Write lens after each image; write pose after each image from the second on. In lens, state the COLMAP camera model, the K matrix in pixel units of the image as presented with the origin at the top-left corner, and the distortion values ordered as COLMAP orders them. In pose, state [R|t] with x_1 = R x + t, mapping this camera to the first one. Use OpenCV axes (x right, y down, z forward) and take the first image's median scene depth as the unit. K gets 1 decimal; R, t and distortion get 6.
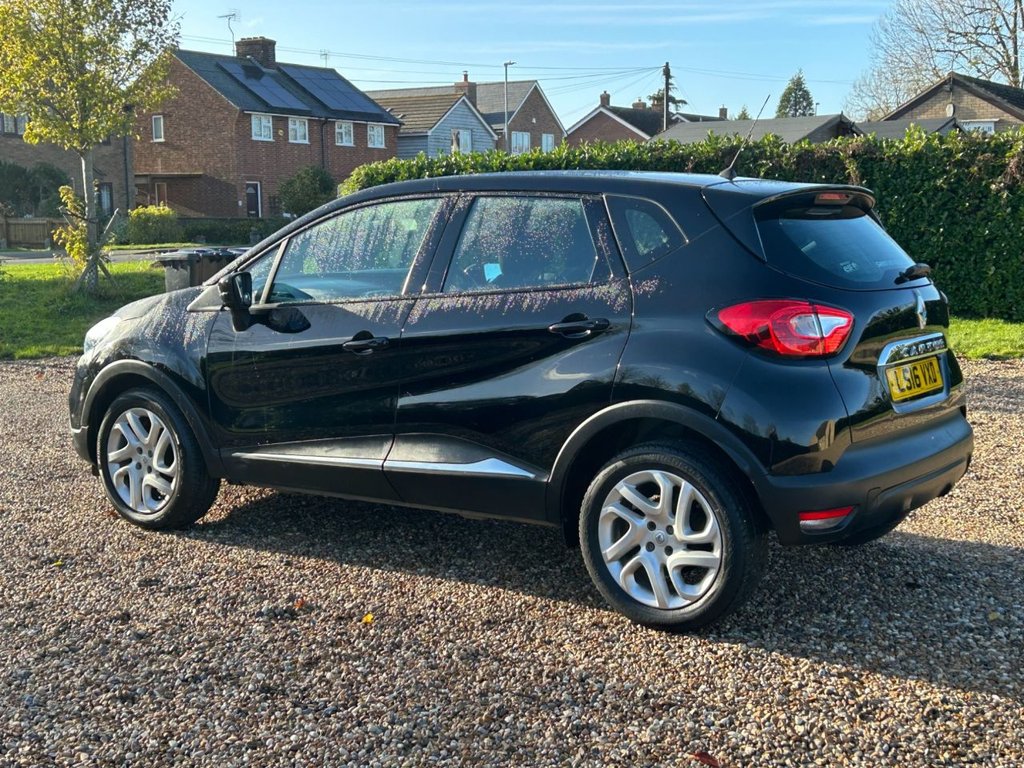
lens RADIAL K [[1308.5, 0, 530.9], [0, 1308.5, 377.7], [0, 0, 1]] dist [0.173123, -0.478996]
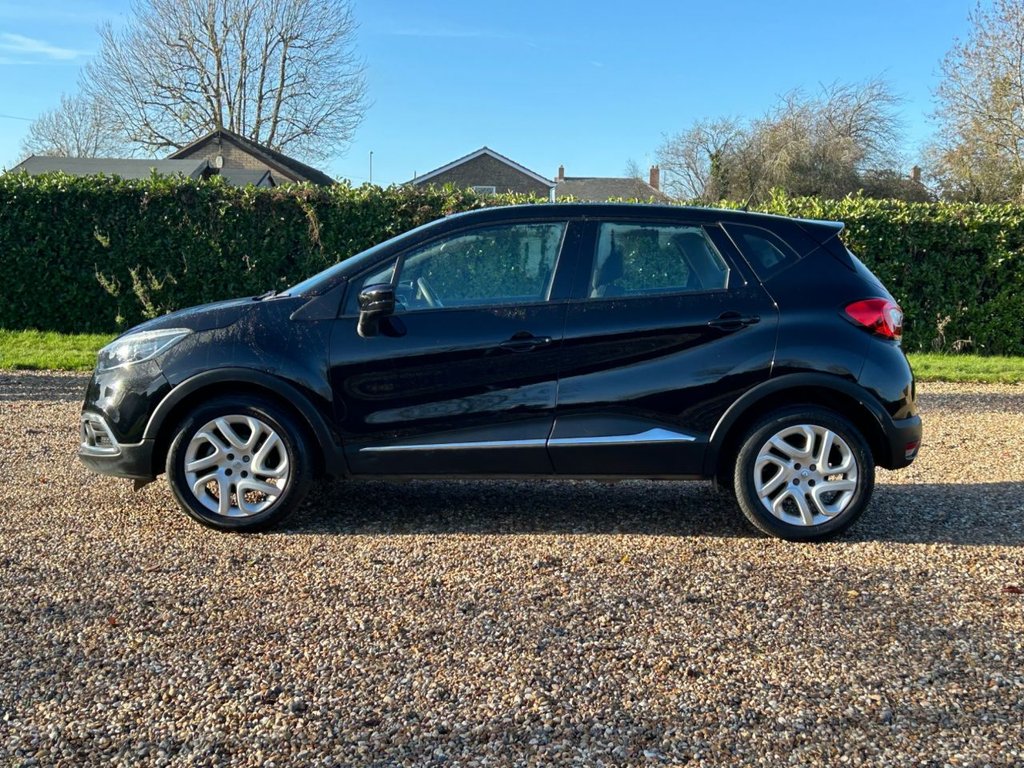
lens RADIAL K [[1314.0, 0, 512.0], [0, 1314.0, 384.0], [0, 0, 1]] dist [0.171333, -0.478780]
pose [[0.819900, -0.032411, 0.571588, -0.838976], [0.050211, 0.998620, -0.015398, 0.030386], [-0.570300, 0.041324, 0.820396, 0.036067]]
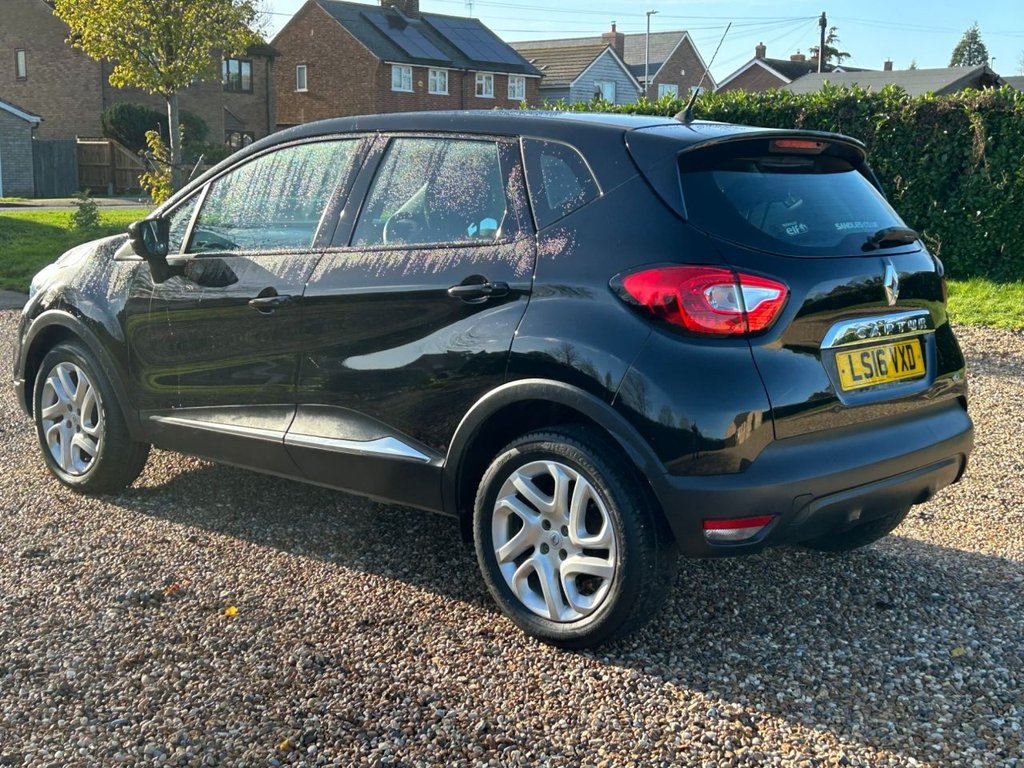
lens RADIAL K [[1314.0, 0, 512.0], [0, 1314.0, 384.0], [0, 0, 1]] dist [0.171333, -0.478780]
pose [[0.991274, 0.039065, -0.125892, 0.157350], [-0.034362, 0.998636, 0.039310, -0.011268], [0.127256, -0.034641, 0.991265, 0.129423]]
